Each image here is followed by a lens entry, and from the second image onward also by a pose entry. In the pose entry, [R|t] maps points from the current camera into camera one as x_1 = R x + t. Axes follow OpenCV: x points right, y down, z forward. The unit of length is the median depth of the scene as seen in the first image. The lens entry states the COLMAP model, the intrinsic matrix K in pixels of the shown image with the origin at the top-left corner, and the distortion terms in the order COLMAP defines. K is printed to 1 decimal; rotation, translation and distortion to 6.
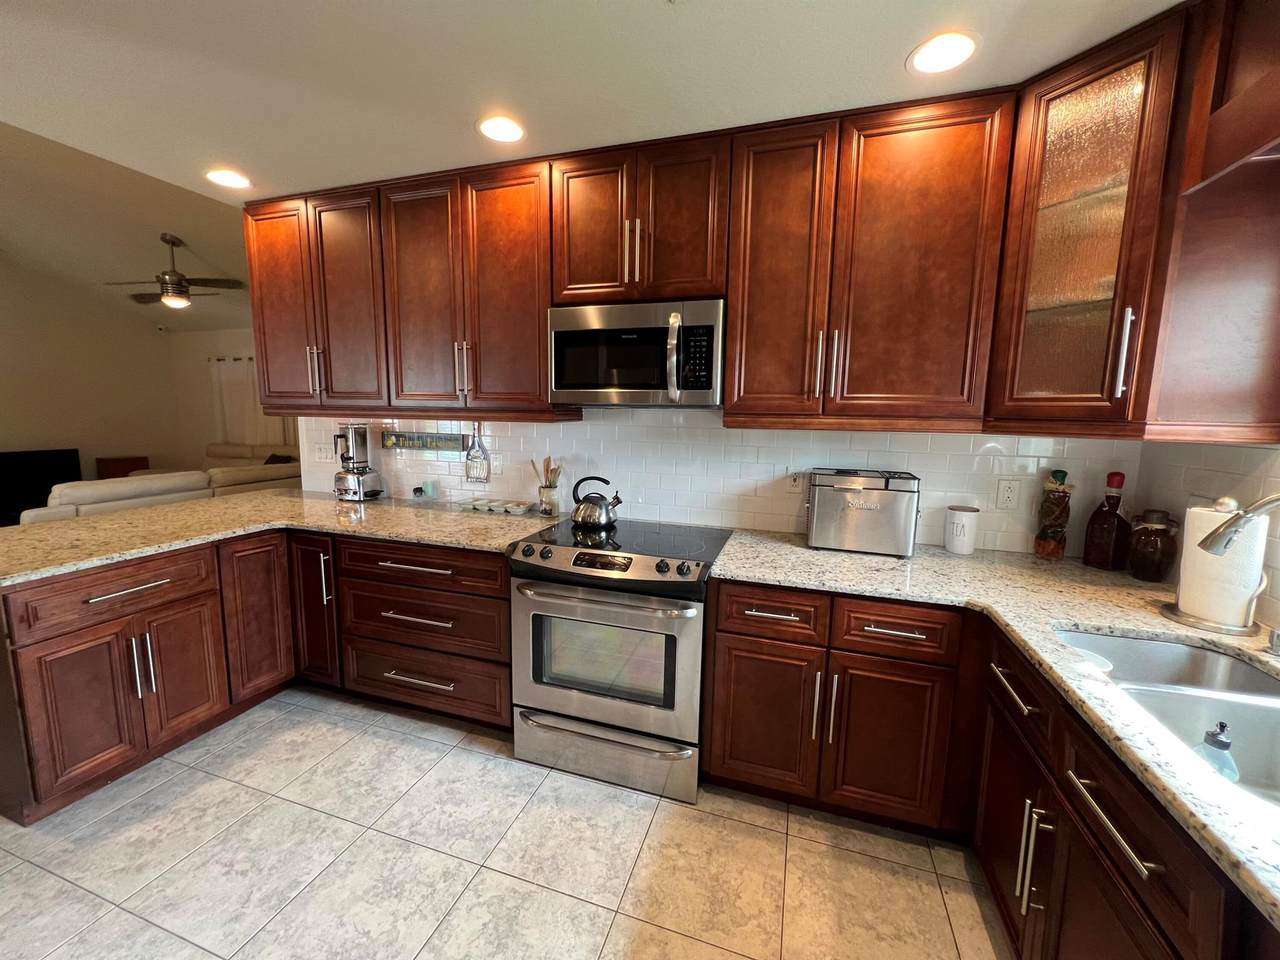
lens RADIAL K [[511.8, 0, 636.6], [0, 511.8, 476.1], [0, 0, 1]] dist [-0.000896, -0.000241]
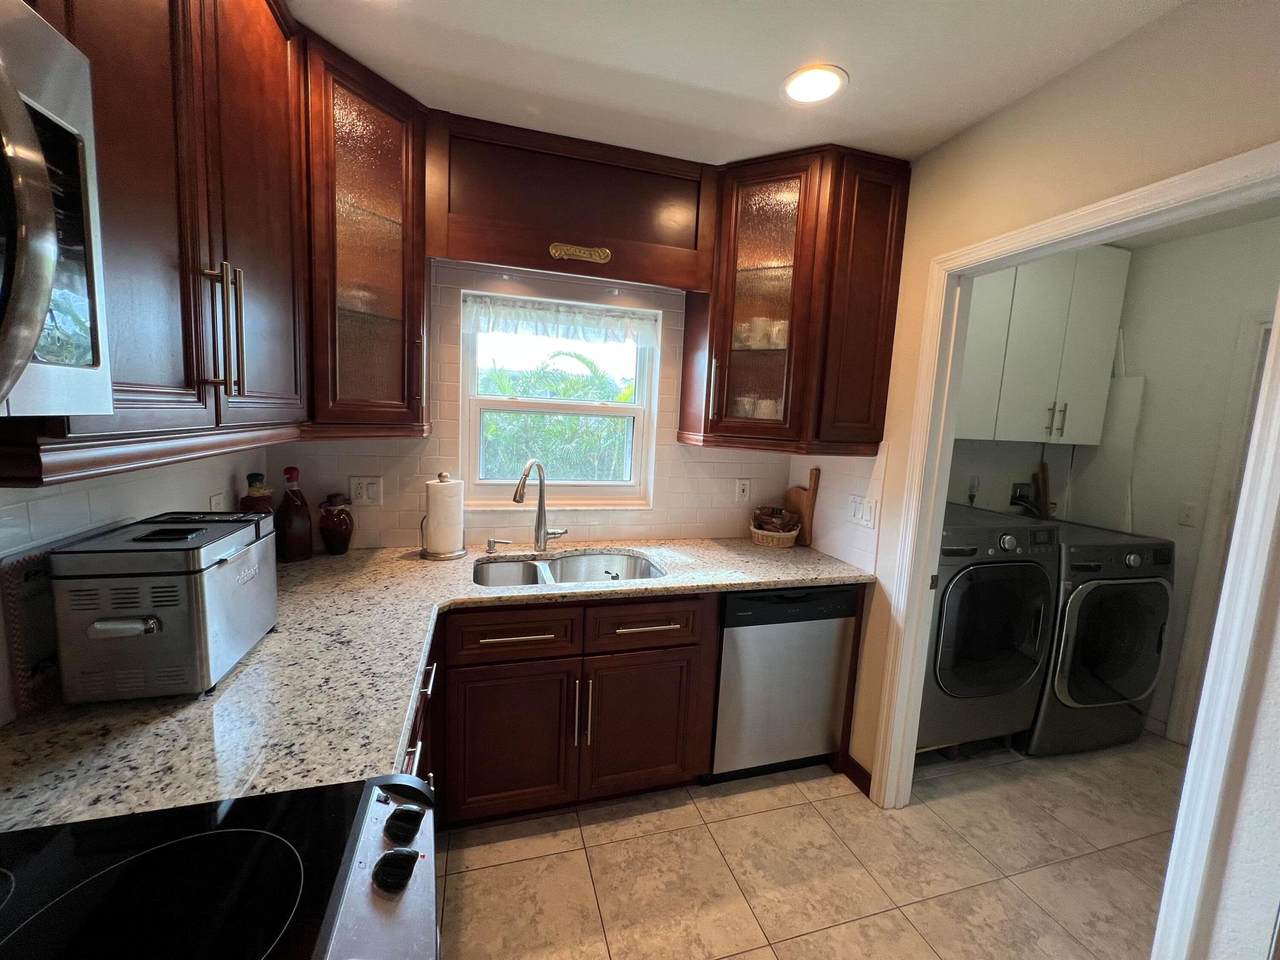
lens RADIAL K [[511.8, 0, 636.6], [0, 511.8, 476.1], [0, 0, 1]] dist [-0.000896, -0.000241]
pose [[-0.569750, -0.139291, 0.809928, -0.308075], [0.046320, 0.978522, 0.200870, -0.167375], [-0.820512, 0.151961, -0.551061, 1.012279]]
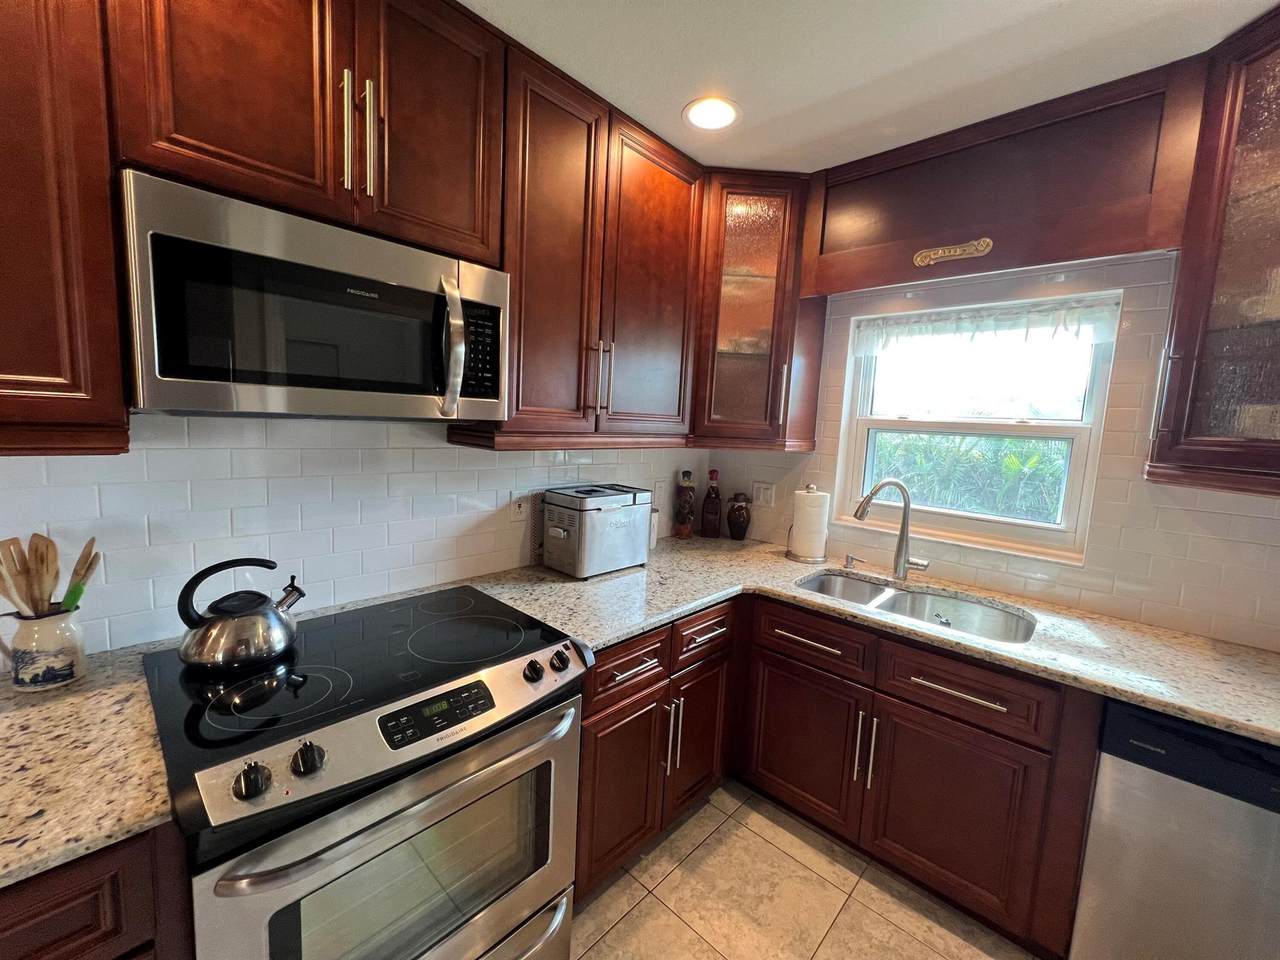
lens RADIAL K [[511.8, 0, 636.6], [0, 511.8, 476.1], [0, 0, 1]] dist [-0.000896, -0.000241]
pose [[0.422955, -0.097372, 0.900904, -0.462726], [0.074275, 0.994590, 0.072628, -0.111821], [-0.903101, 0.036196, 0.427899, 0.586463]]
